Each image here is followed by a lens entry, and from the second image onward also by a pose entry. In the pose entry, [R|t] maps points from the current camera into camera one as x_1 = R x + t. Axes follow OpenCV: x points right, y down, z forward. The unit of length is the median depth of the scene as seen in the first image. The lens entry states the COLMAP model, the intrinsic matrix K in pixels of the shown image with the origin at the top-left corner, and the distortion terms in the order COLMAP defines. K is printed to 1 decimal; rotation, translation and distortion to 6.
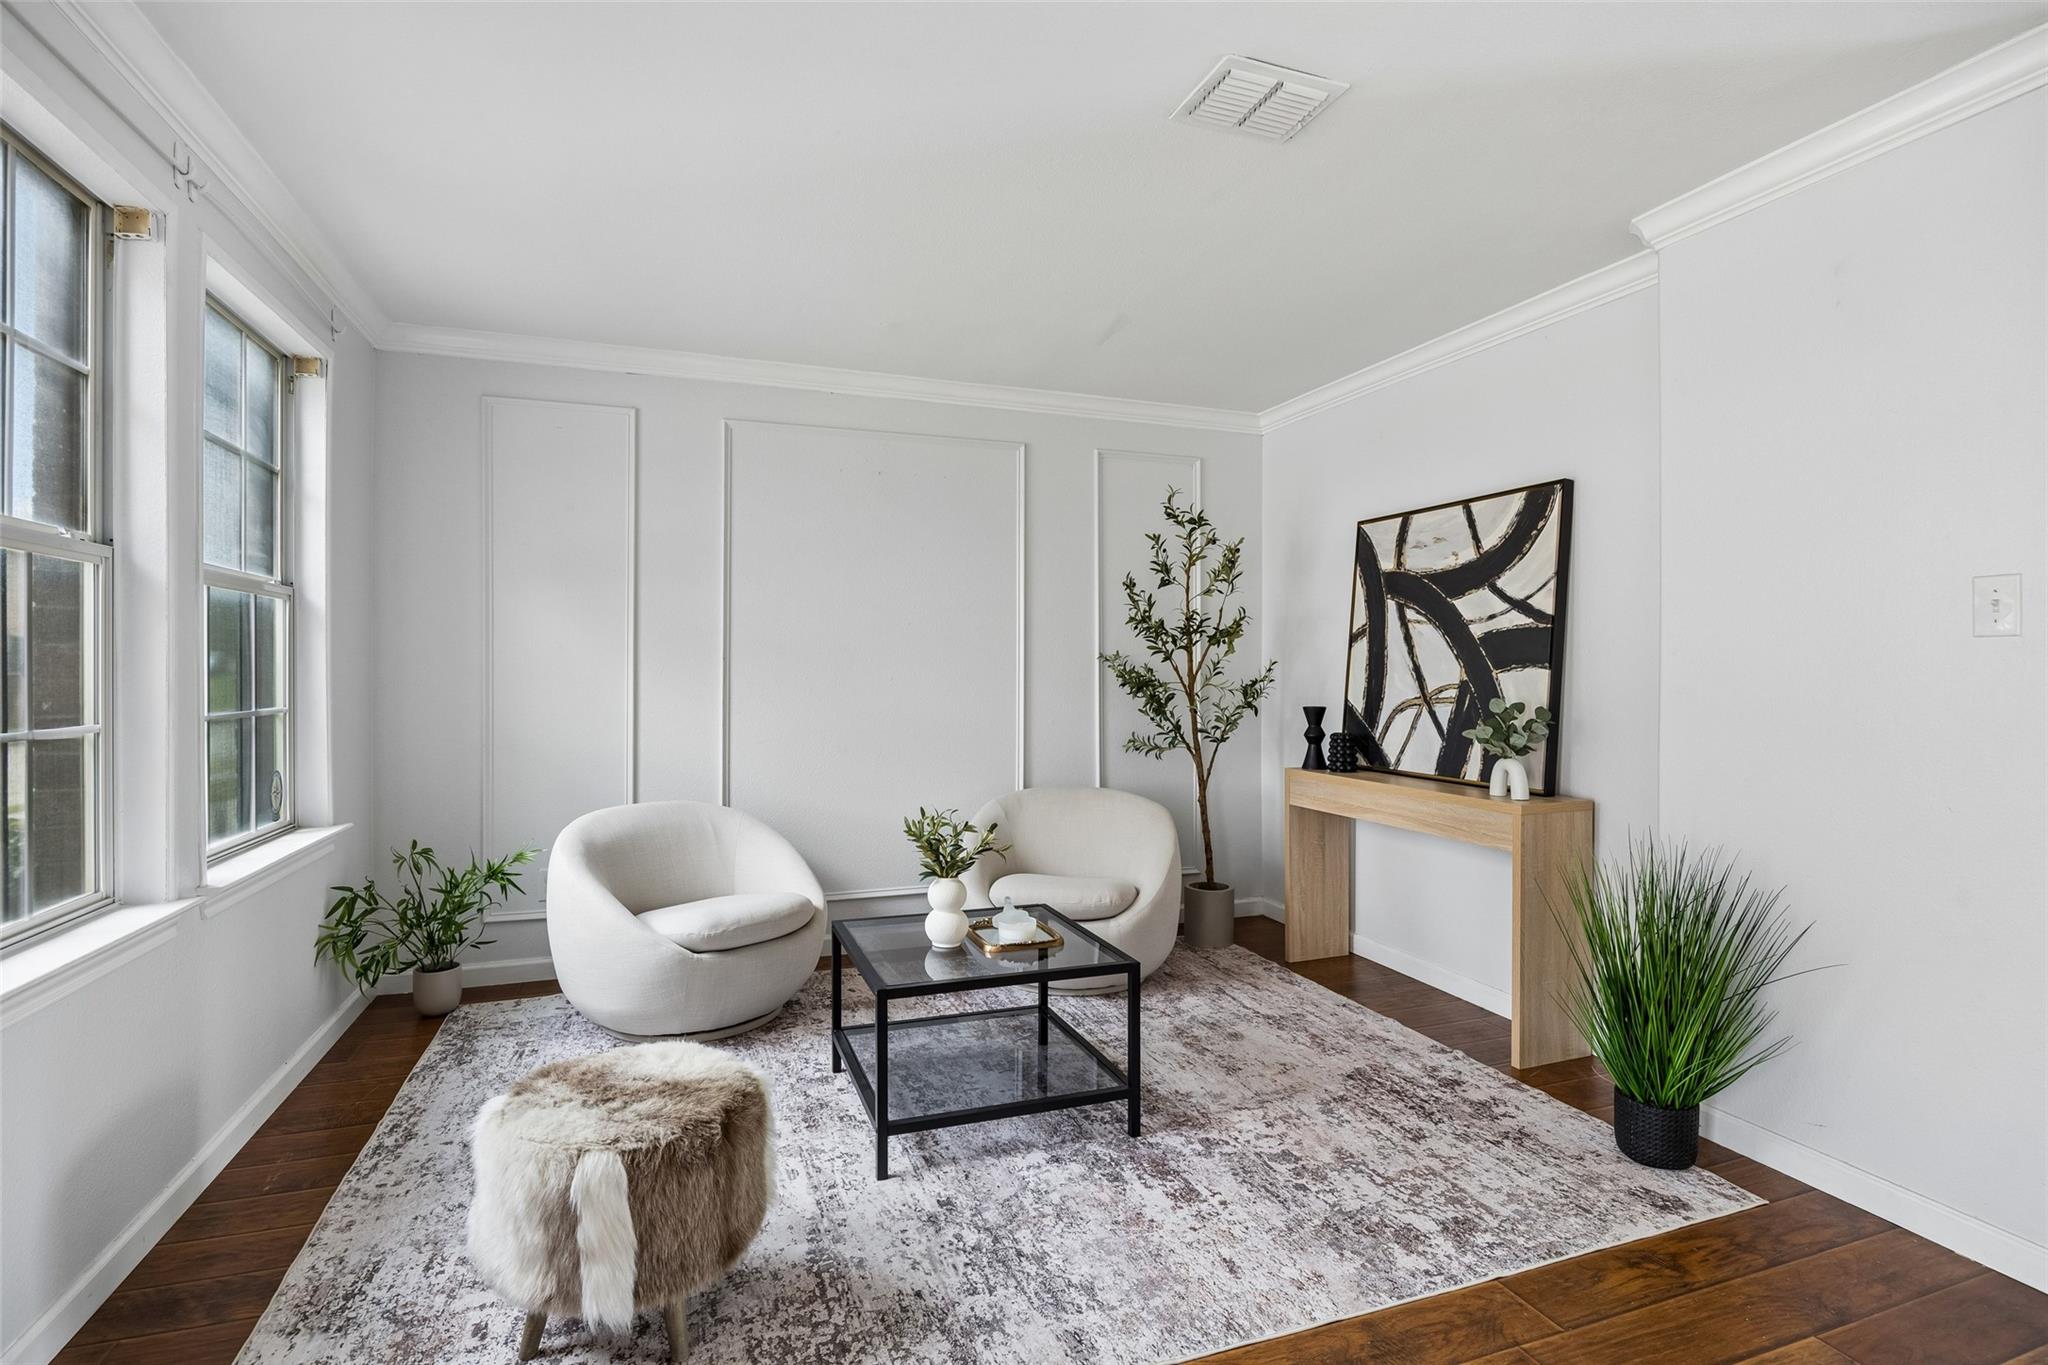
lens RADIAL K [[983.4, 0, 1025.0], [0, 983.4, 680.7], [0, 0, 1]] dist [-0.007803, -0.000389]
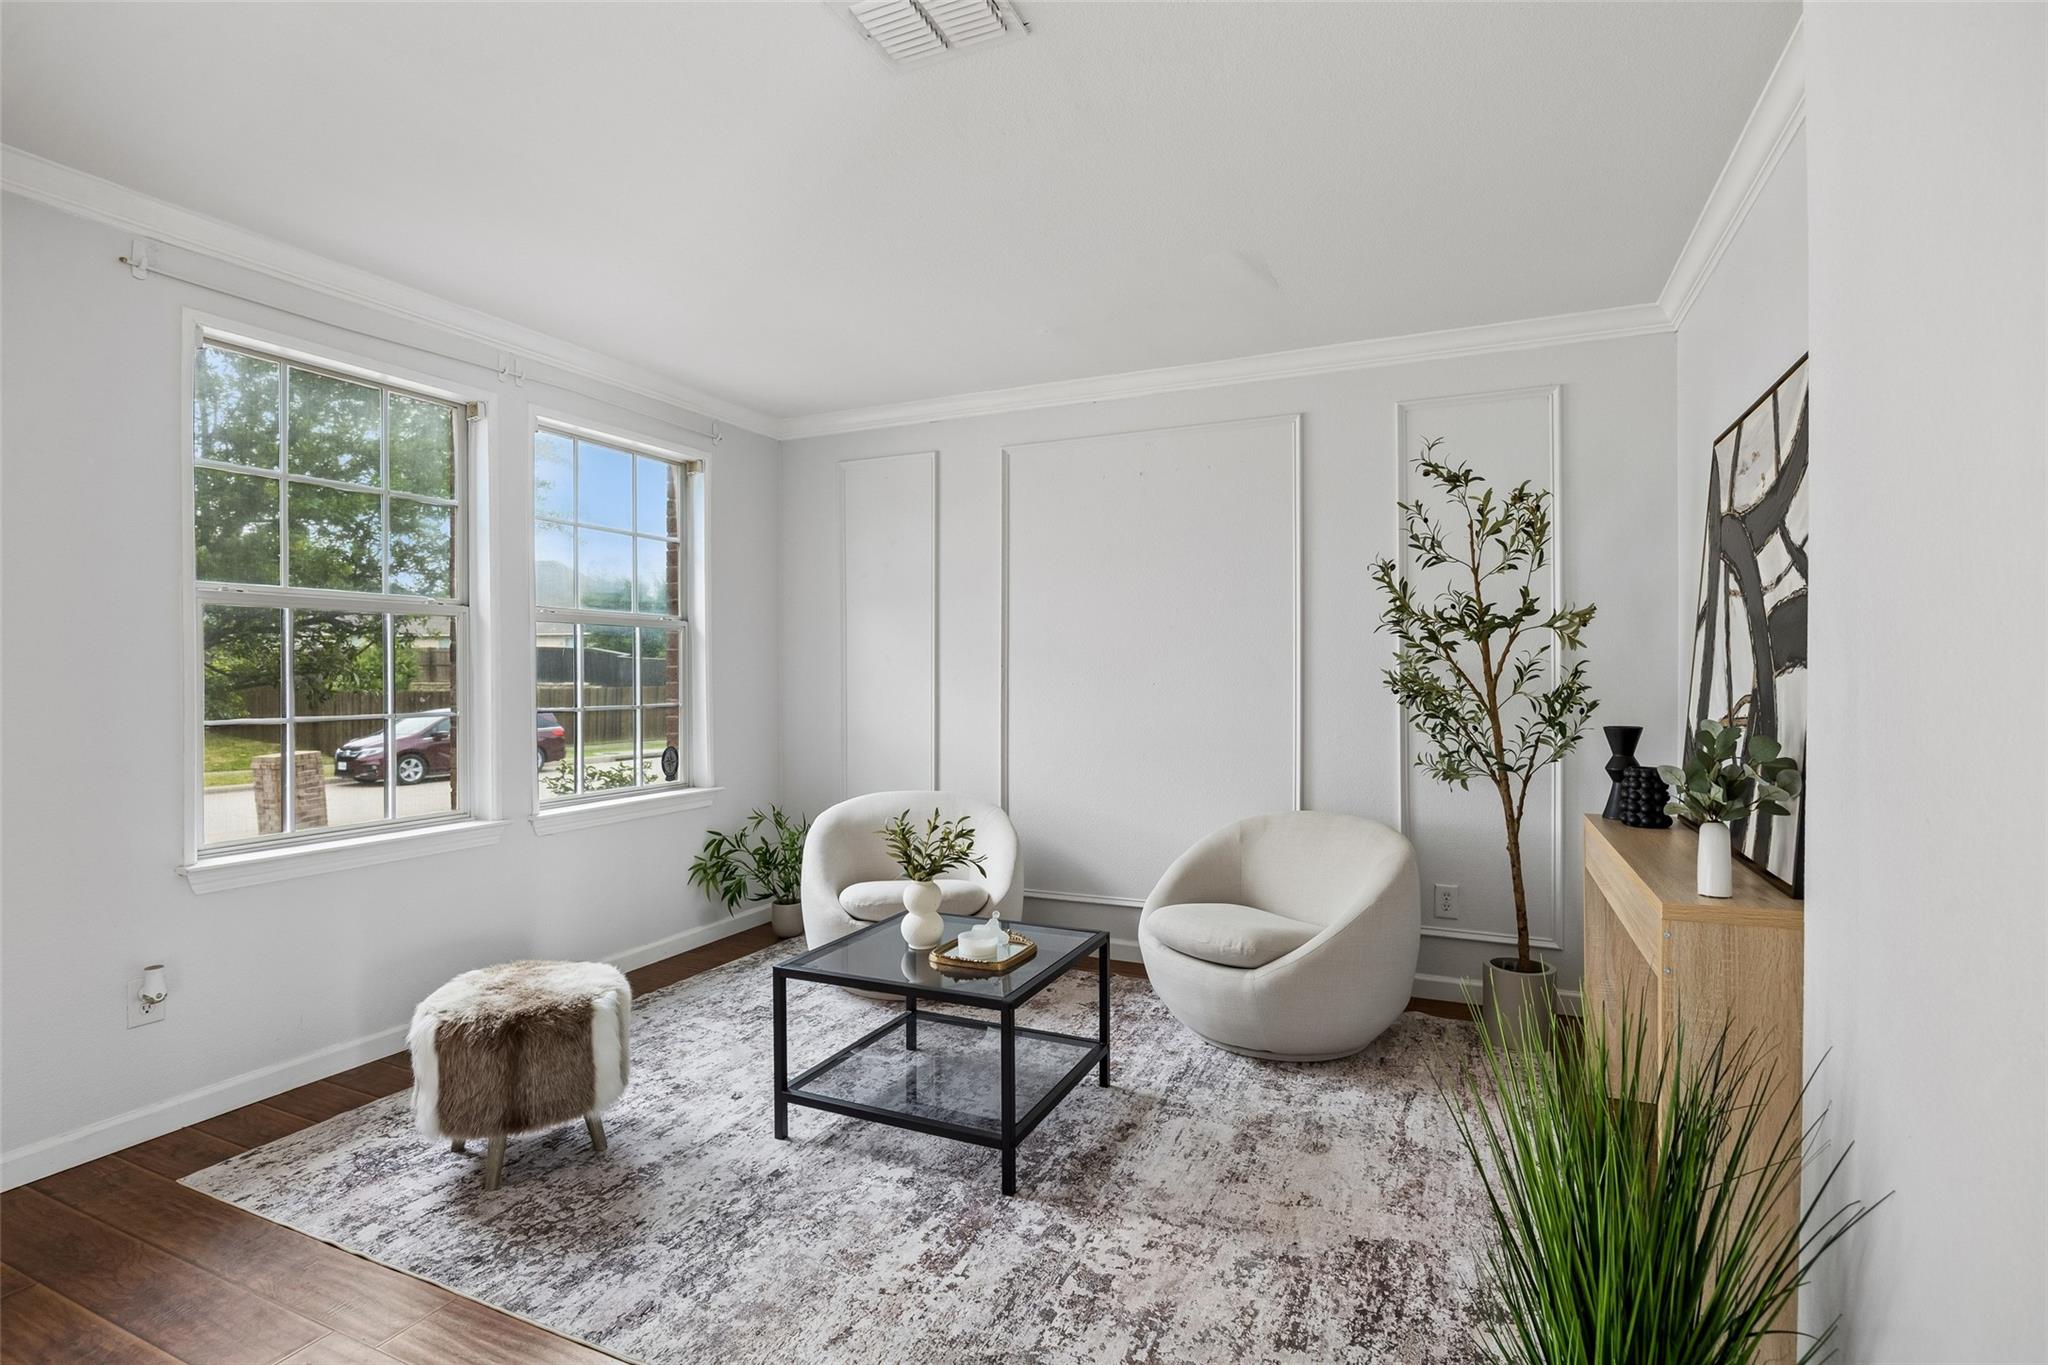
lens RADIAL K [[983.4, 0, 1020.4], [0, 983.4, 681.0], [0, 0, 1]] dist [-0.007803, -0.000389]
pose [[0.713444, -0.000752, -0.700712, 0.623706], [0.000867, 1.000000, -0.000190, -0.006170], [0.700711, -0.000472, 0.713445, 0.302835]]
